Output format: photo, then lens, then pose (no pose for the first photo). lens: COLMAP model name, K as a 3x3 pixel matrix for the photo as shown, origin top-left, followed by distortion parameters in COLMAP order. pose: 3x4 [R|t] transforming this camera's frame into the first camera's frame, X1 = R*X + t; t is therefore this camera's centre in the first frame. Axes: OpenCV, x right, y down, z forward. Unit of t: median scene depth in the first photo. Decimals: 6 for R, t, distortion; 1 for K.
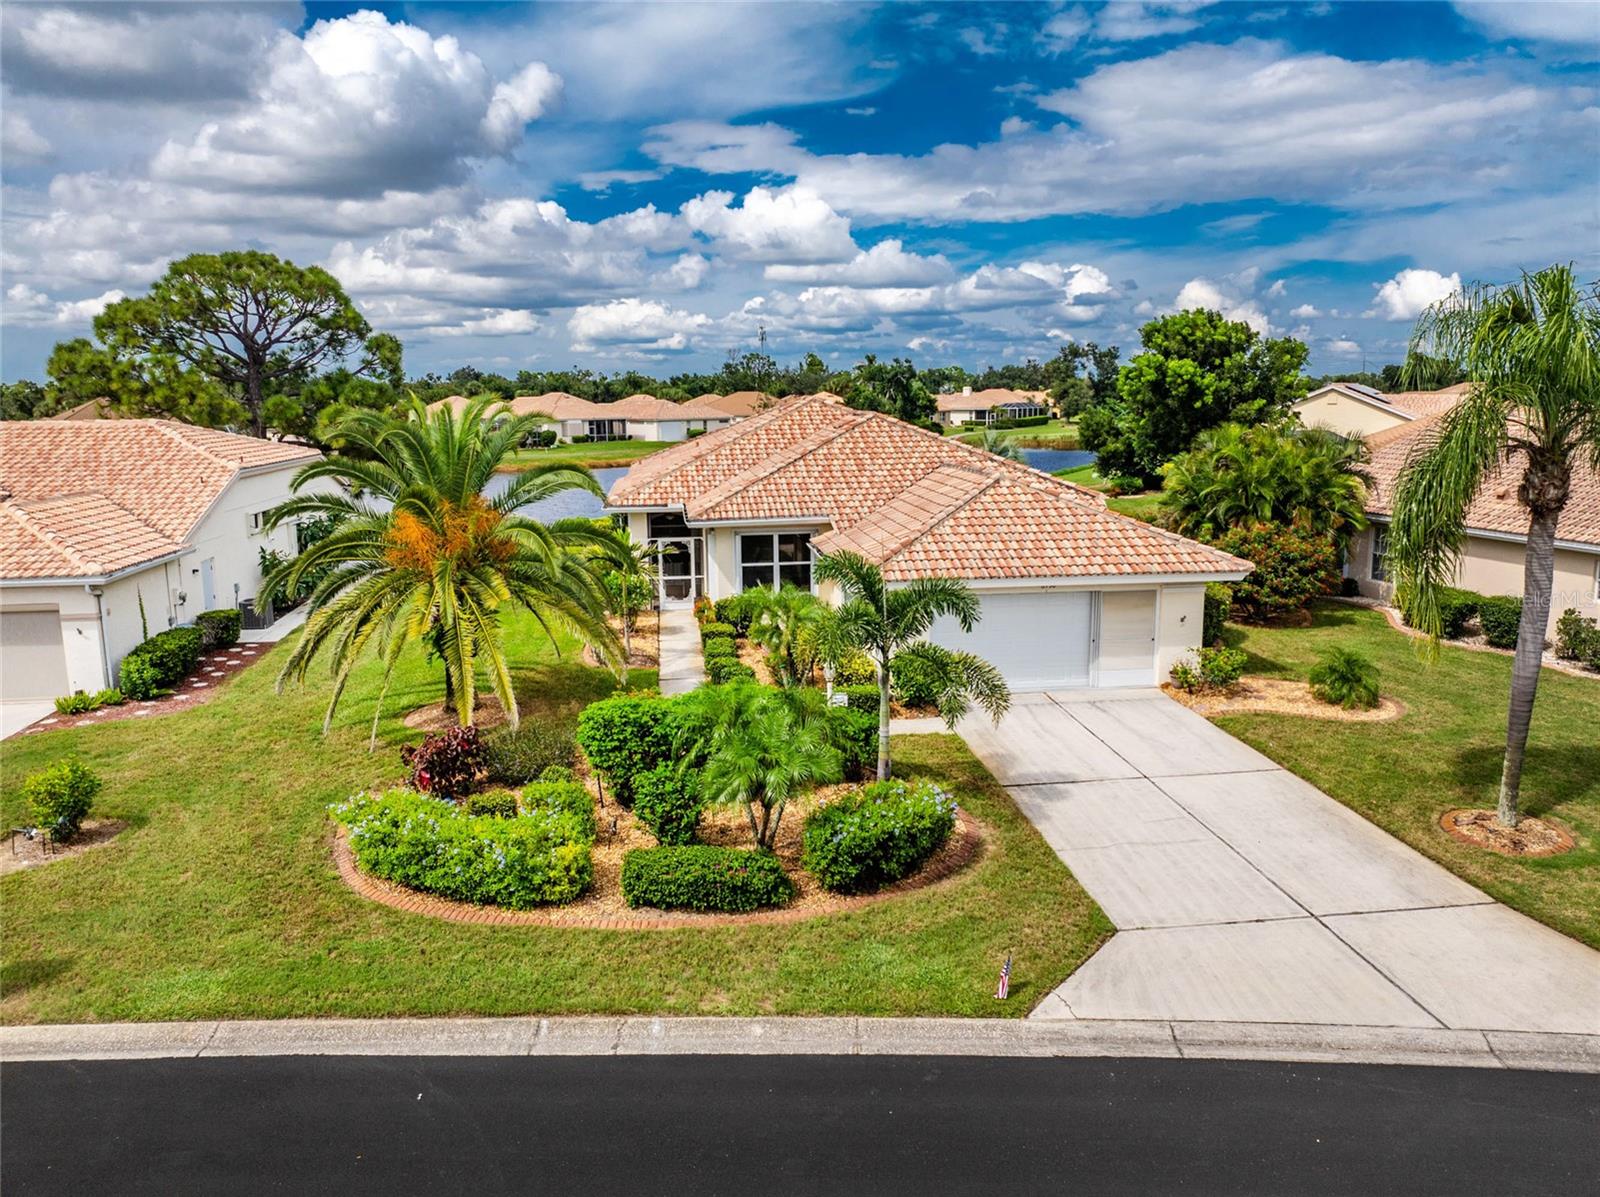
lens RADIAL K [[1142.7, 0, 790.4], [0, 1142.7, 589.2], [0, 0, 1]] dist [-0.038053, 0.001882]
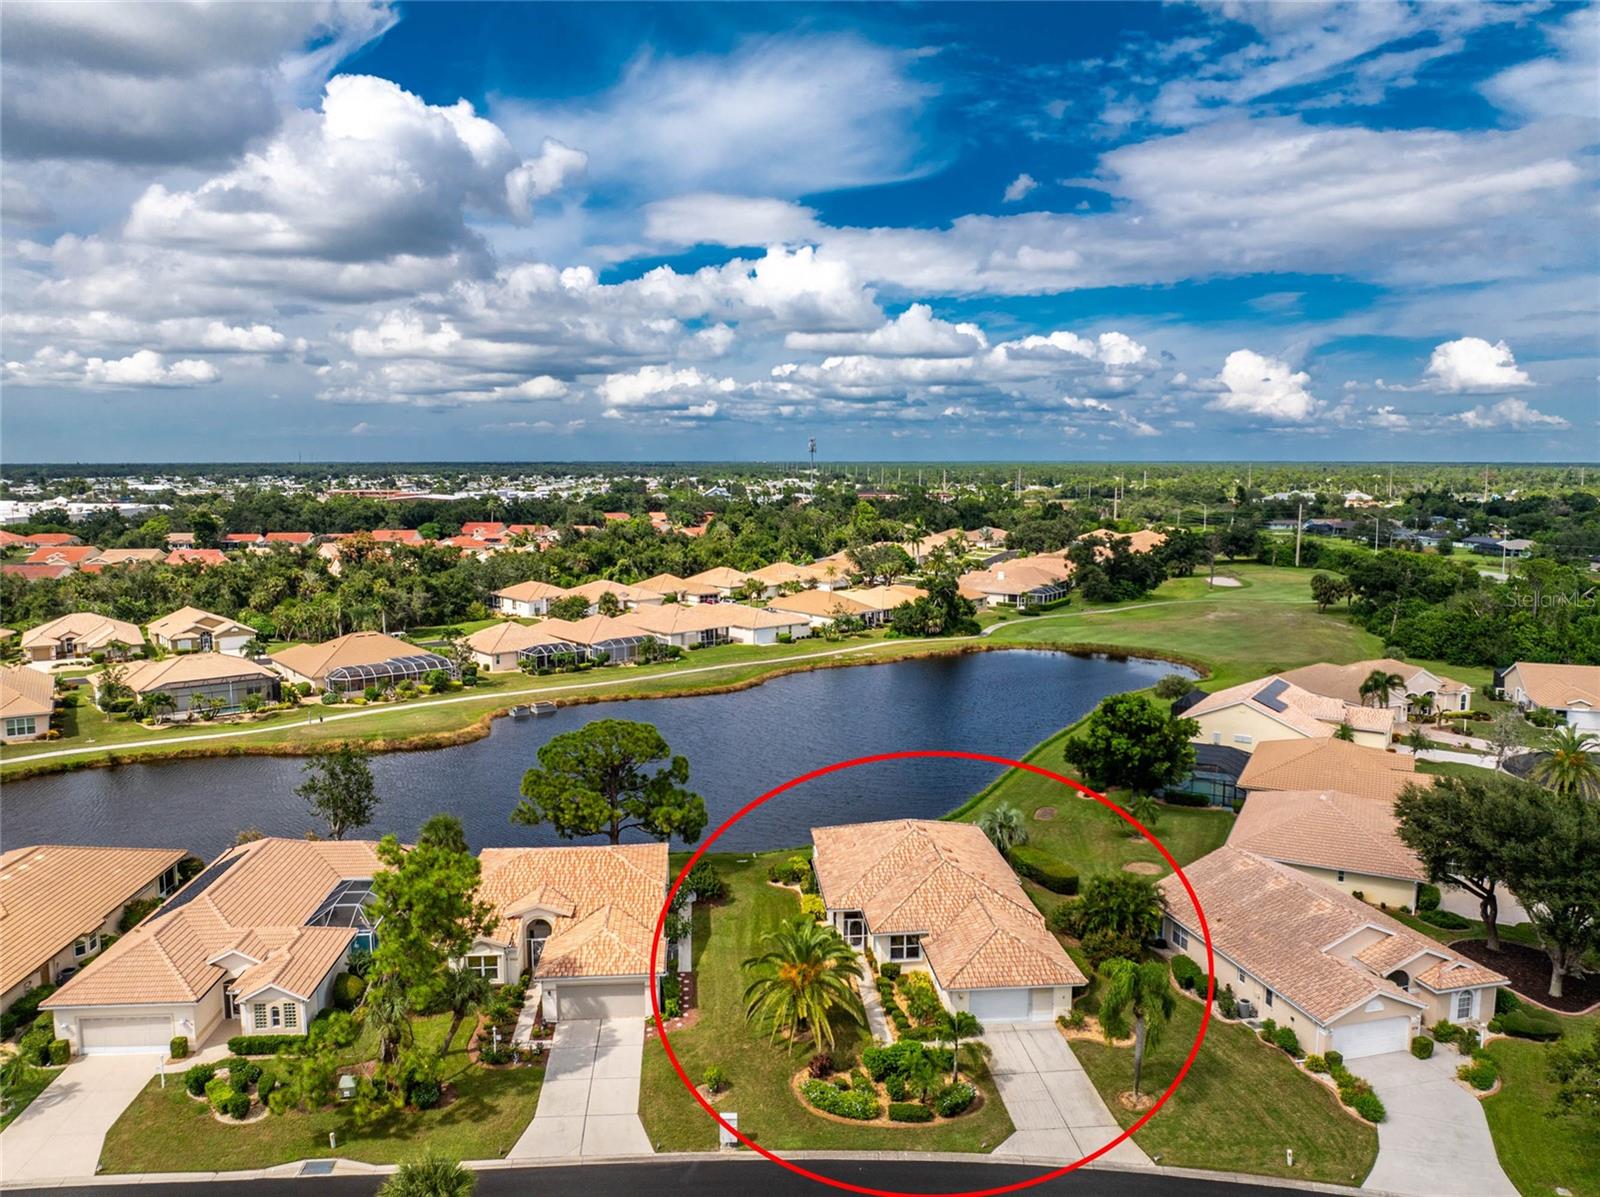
lens RADIAL K [[1142.7, 0, 781.2], [0, 1142.7, 573.0], [0, 0, 1]] dist [-0.038053, 0.001882]
pose [[0.999041, 0.010871, -0.042414, -0.288265], [-0.014082, 0.996996, -0.076157, -0.994911], [0.041459, 0.076681, 0.996193, -2.330718]]
